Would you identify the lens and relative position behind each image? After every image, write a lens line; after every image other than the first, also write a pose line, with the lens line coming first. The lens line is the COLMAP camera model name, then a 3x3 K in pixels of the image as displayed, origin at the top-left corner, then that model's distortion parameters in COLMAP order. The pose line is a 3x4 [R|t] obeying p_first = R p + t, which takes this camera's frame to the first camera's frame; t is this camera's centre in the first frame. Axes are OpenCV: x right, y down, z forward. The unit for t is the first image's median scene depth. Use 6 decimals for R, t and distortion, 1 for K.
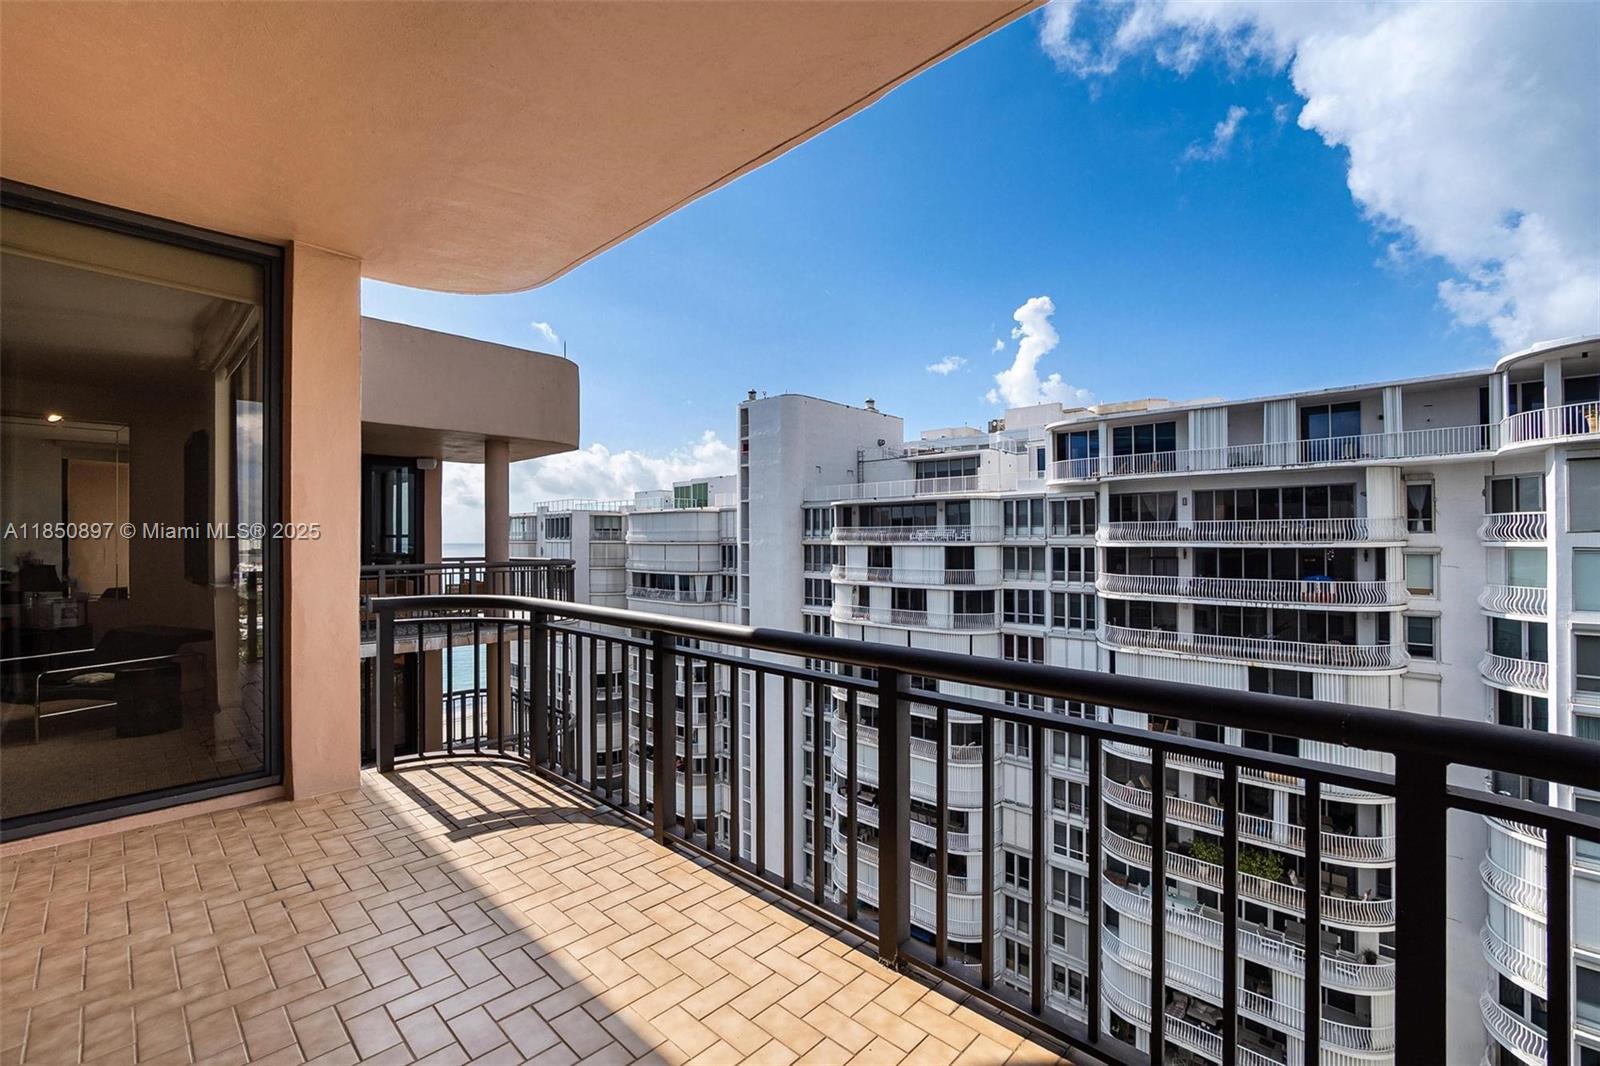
lens RADIAL K [[664.0, 0, 805.4], [0, 664.0, 535.1], [0, 0, 1]] dist [-0.031389, 0.009126]
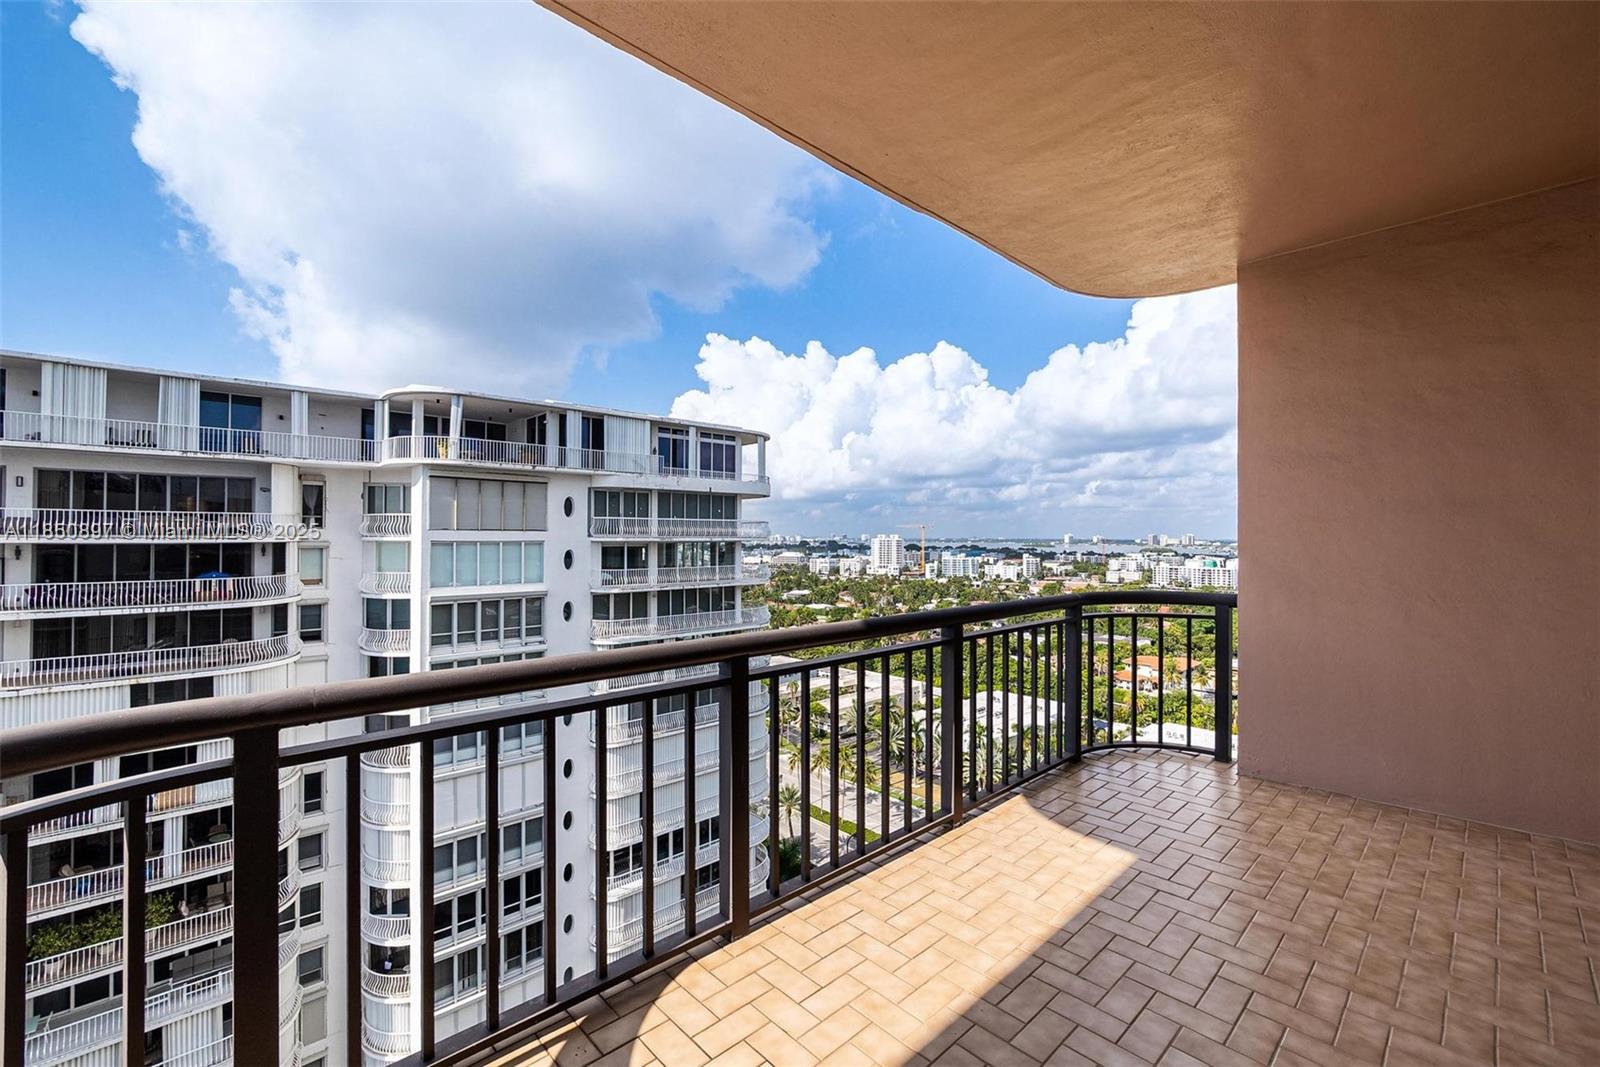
lens RADIAL K [[664.0, 0, 805.4], [0, 664.0, 535.6], [0, 0, 1]] dist [-0.031389, 0.009126]
pose [[0.066055, 0.003039, 0.997811, -0.101916], [-0.011271, 0.999934, -0.002299, 0.001417], [-0.997752, -0.011094, 0.066084, 0.093622]]
